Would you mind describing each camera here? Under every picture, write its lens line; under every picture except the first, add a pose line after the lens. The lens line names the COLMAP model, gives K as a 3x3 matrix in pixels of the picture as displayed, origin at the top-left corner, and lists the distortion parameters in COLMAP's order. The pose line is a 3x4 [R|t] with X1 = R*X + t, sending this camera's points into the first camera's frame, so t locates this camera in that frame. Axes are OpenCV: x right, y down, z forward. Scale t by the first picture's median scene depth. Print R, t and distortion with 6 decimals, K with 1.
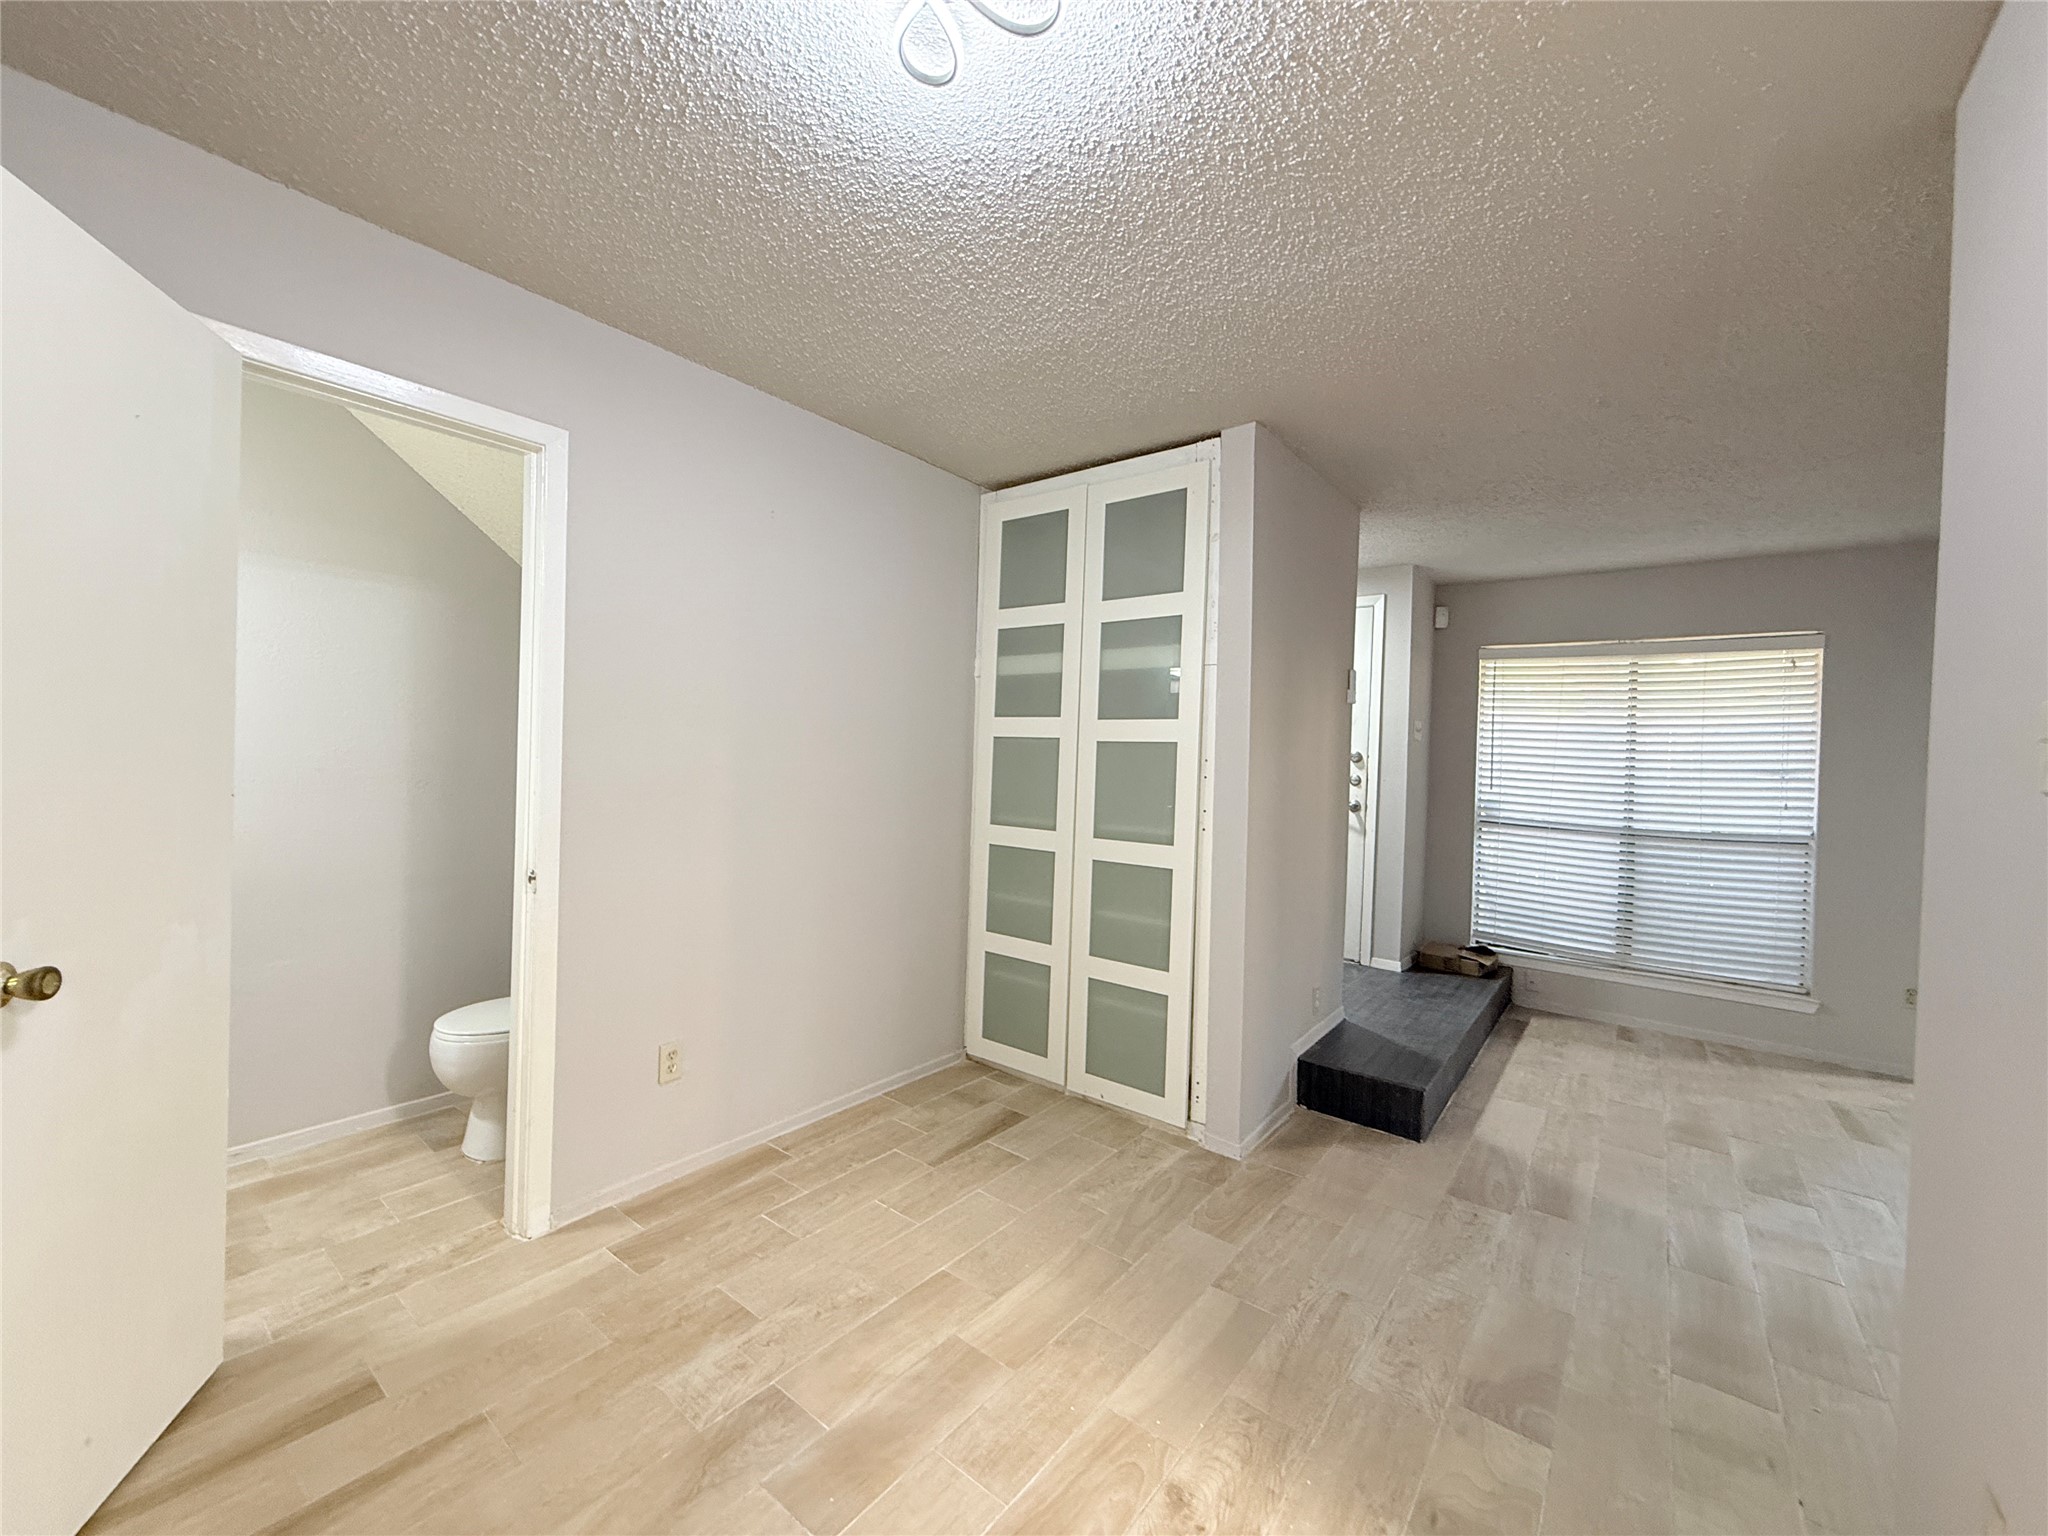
lens RADIAL K [[813.9, 0, 1017.4], [0, 813.9, 766.2], [0, 0, 1]] dist [-0.001476, 0.000537]
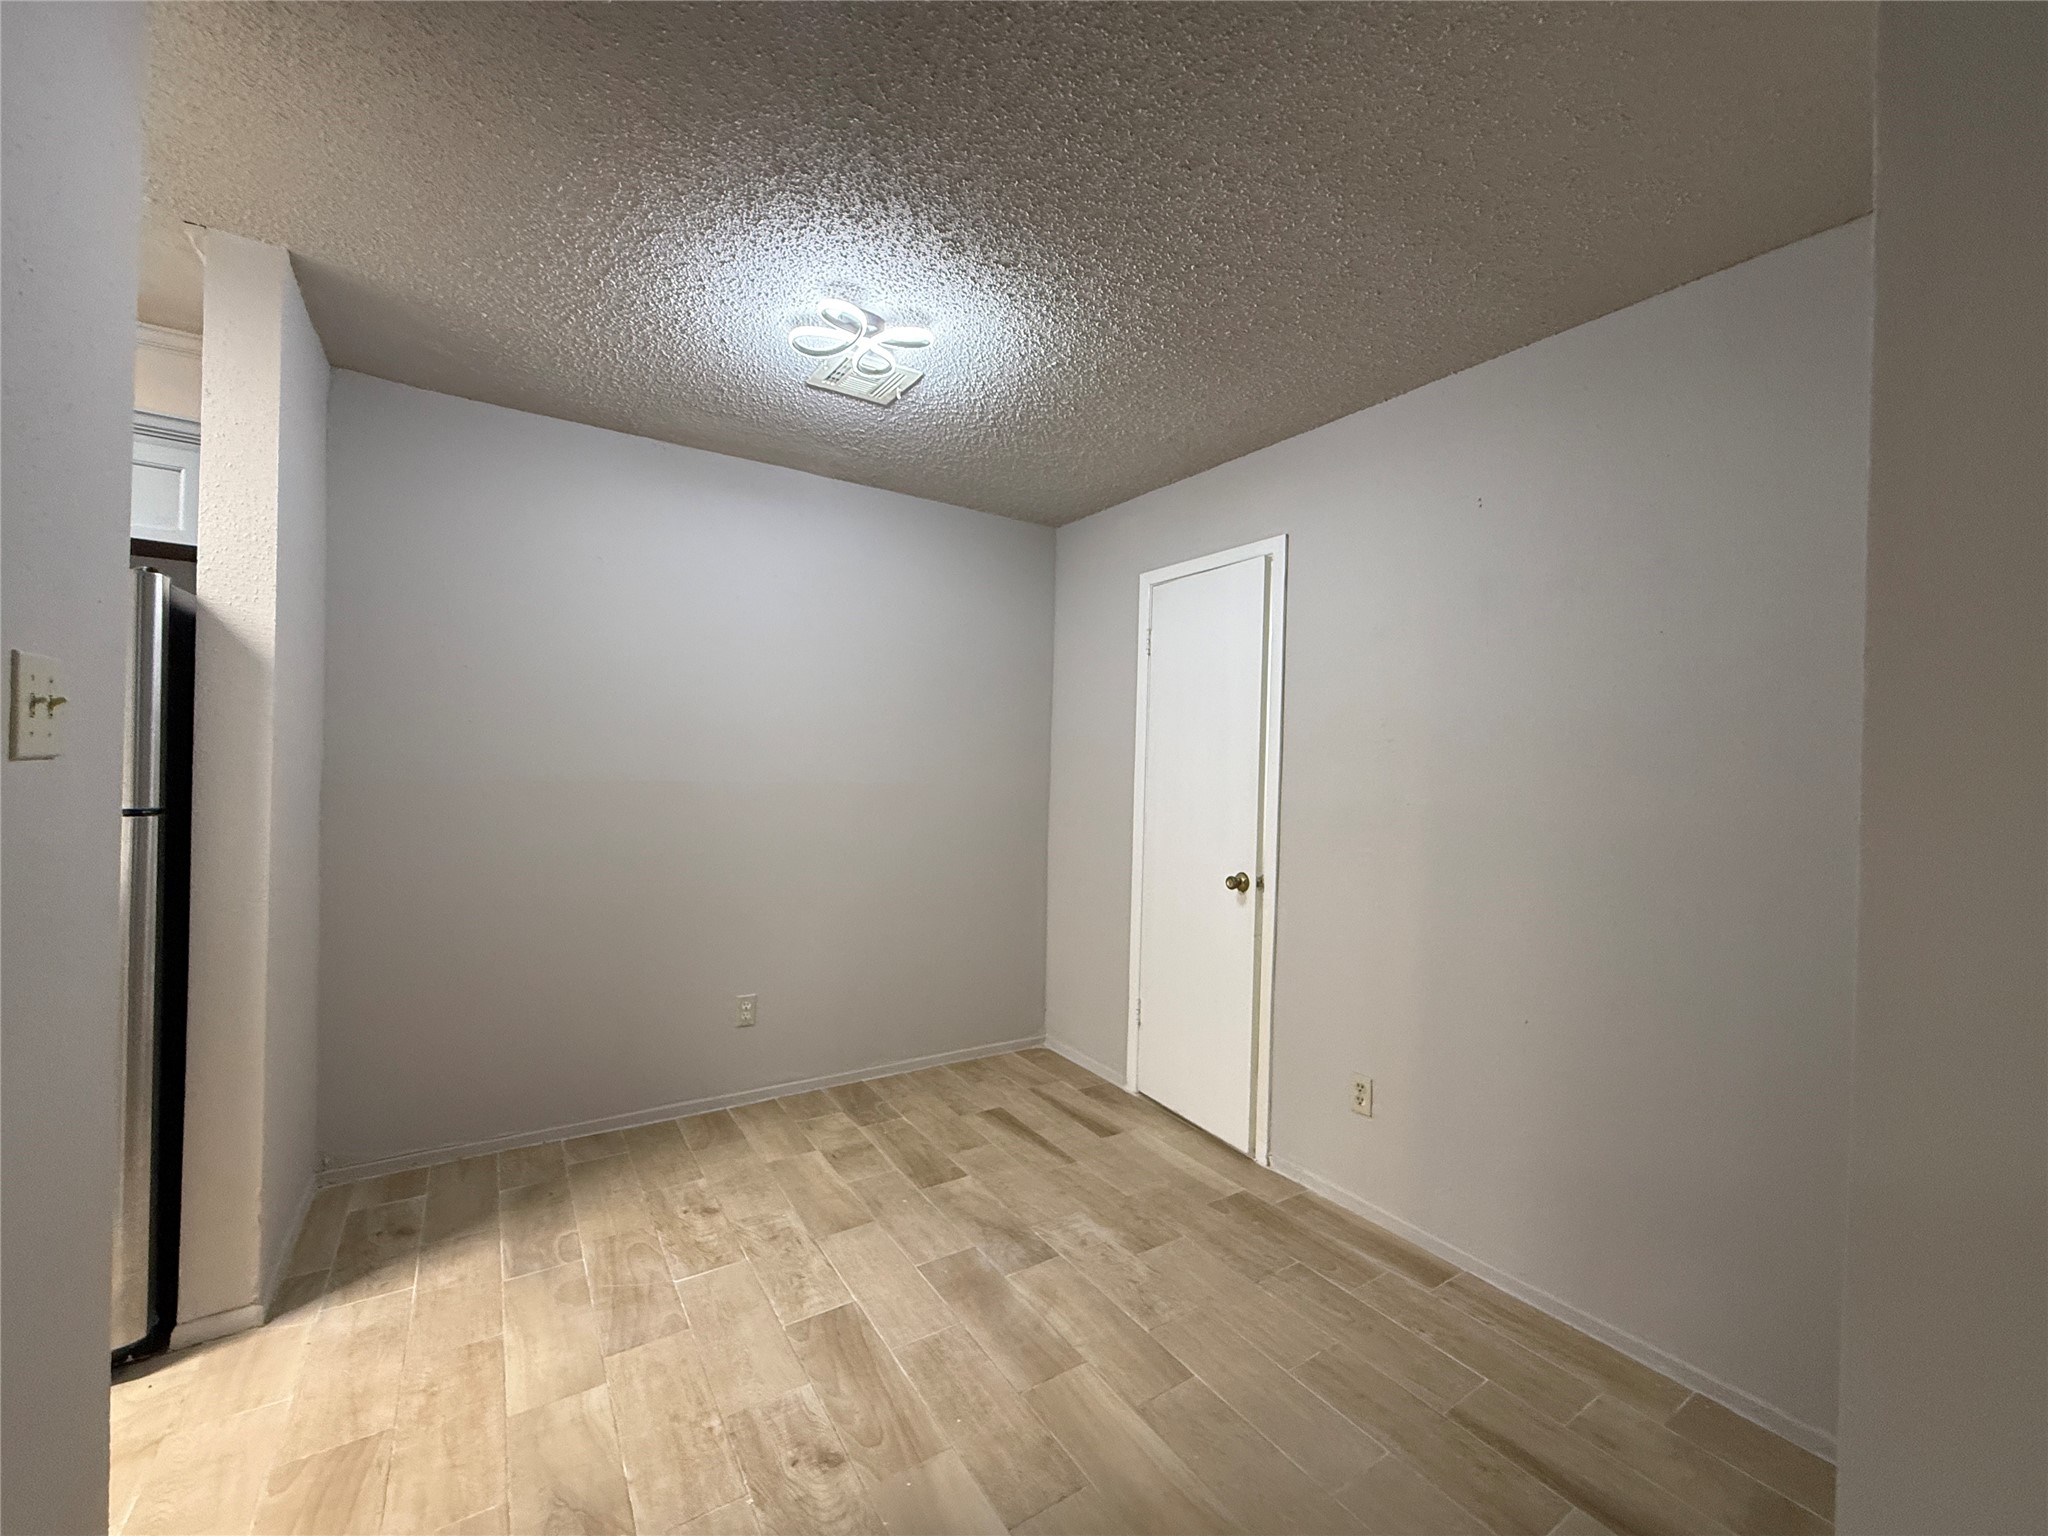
lens RADIAL K [[813.9, 0, 1016.8], [0, 813.9, 769.3], [0, 0, 1]] dist [-0.001476, 0.000537]
pose [[-0.316357, -0.039340, -0.947824, 1.064924], [-0.050449, 0.998424, -0.024602, 0.011082], [0.947298, 0.040034, -0.317843, 1.405699]]
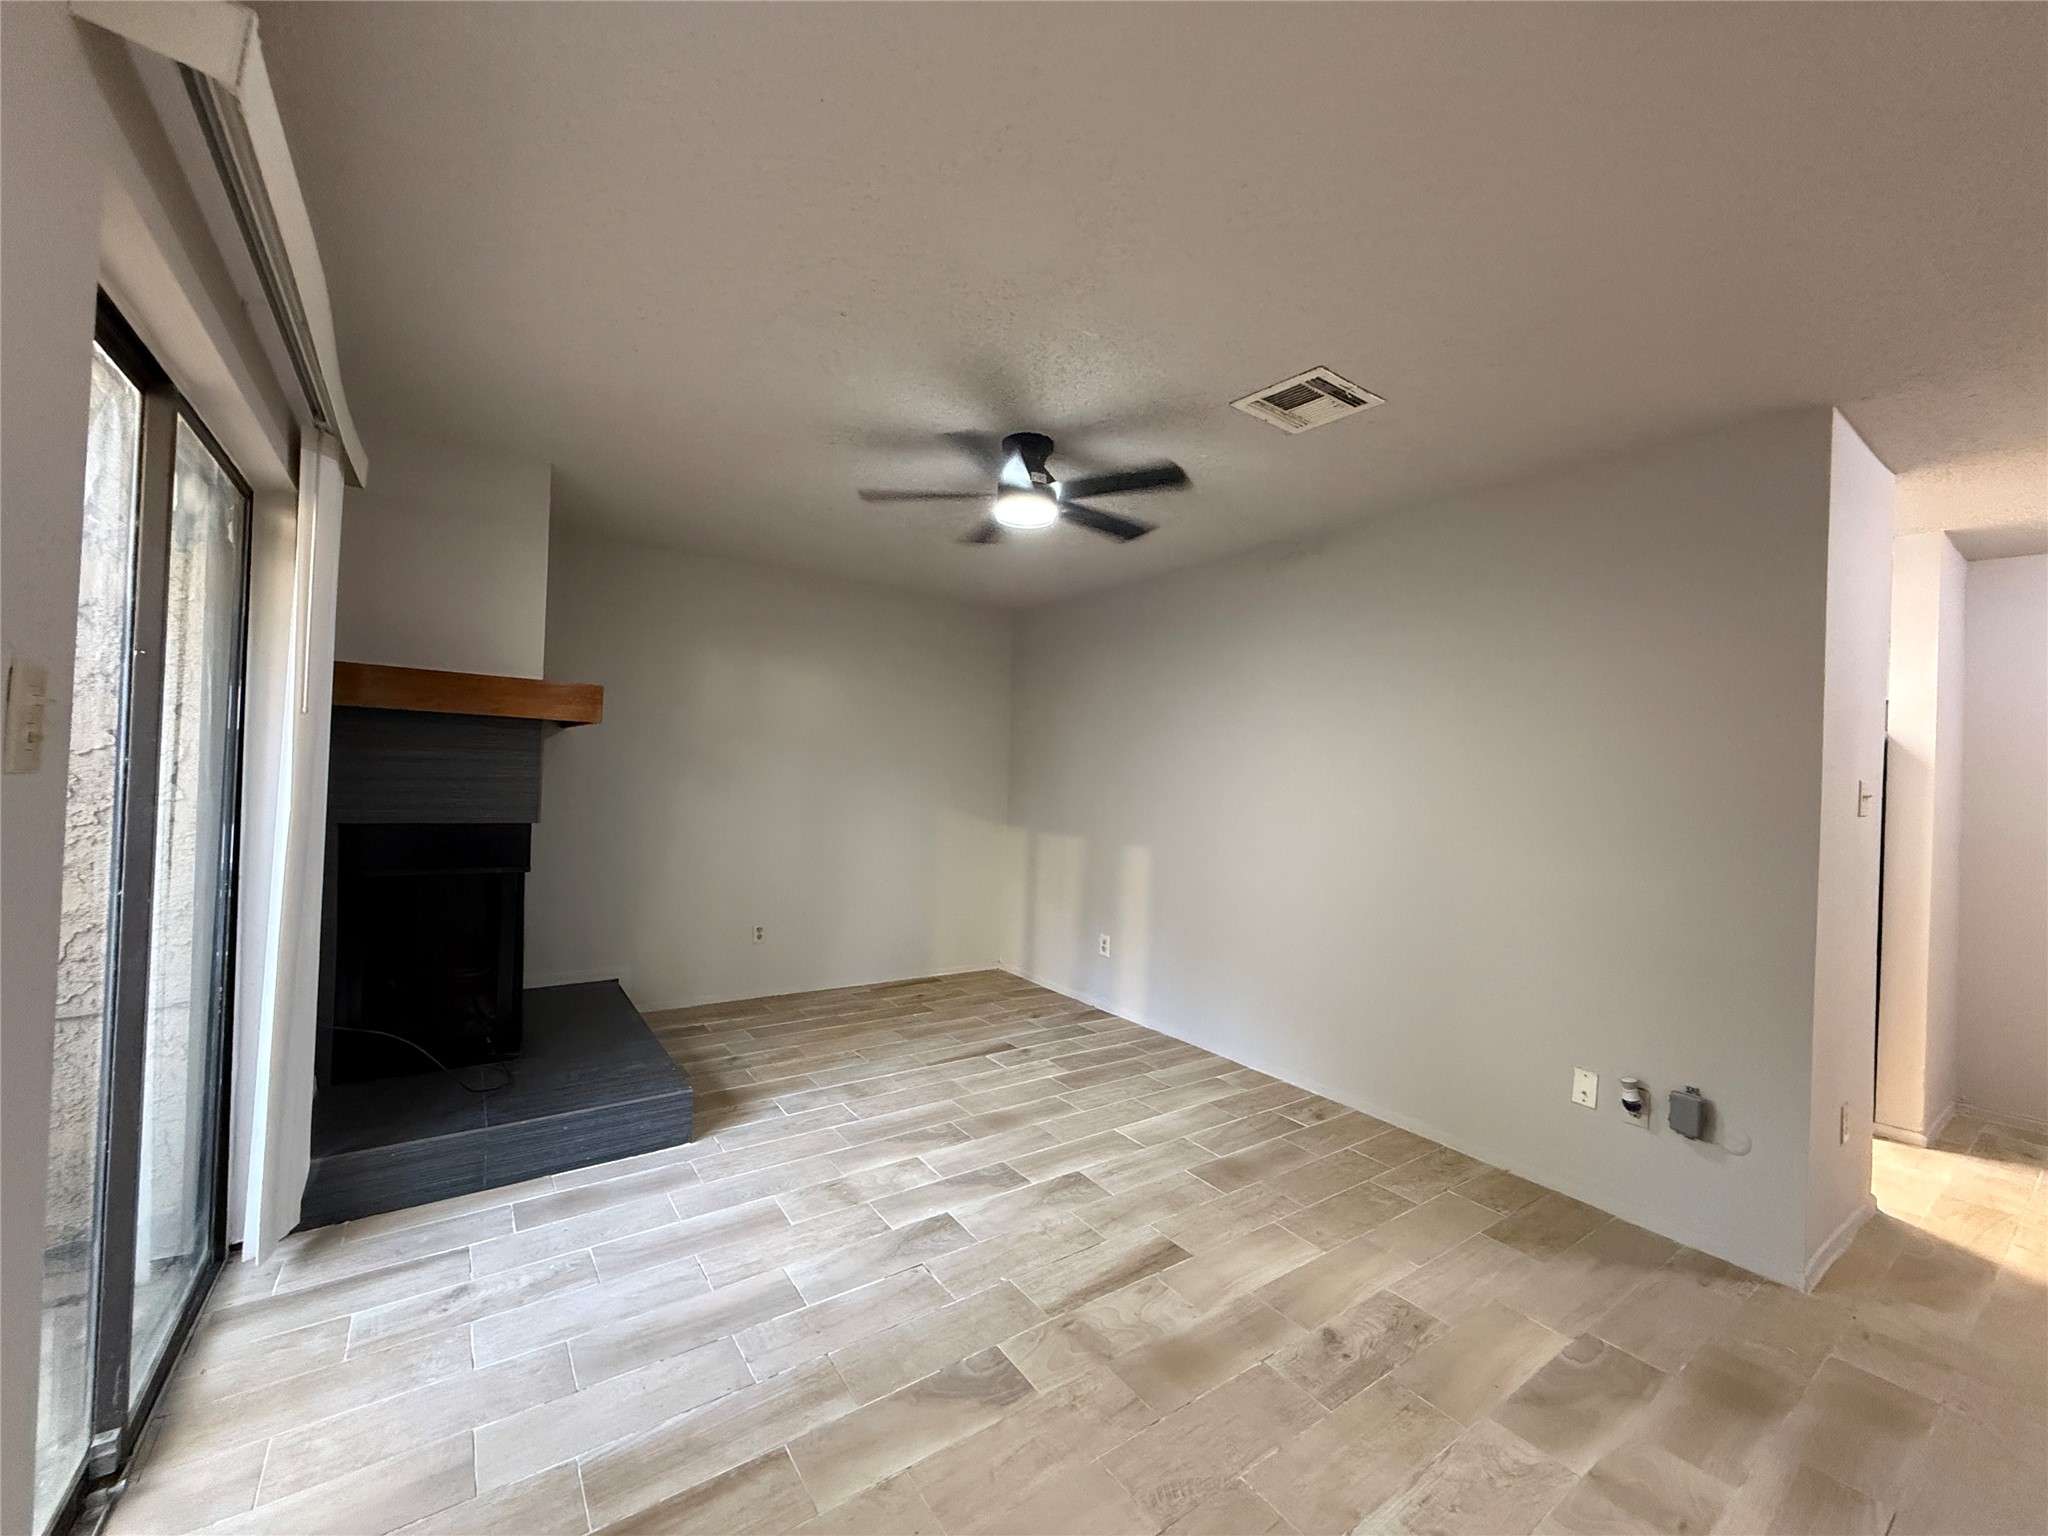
lens RADIAL K [[813.9, 0, 1020.9], [0, 813.9, 764.6], [0, 0, 1]] dist [-0.001476, 0.000537]
pose [[-0.954145, -0.065542, 0.292082, 1.891044], [-0.064758, 0.997824, 0.012363, 0.009628], [-0.292257, -0.007118, -0.956313, 2.641838]]
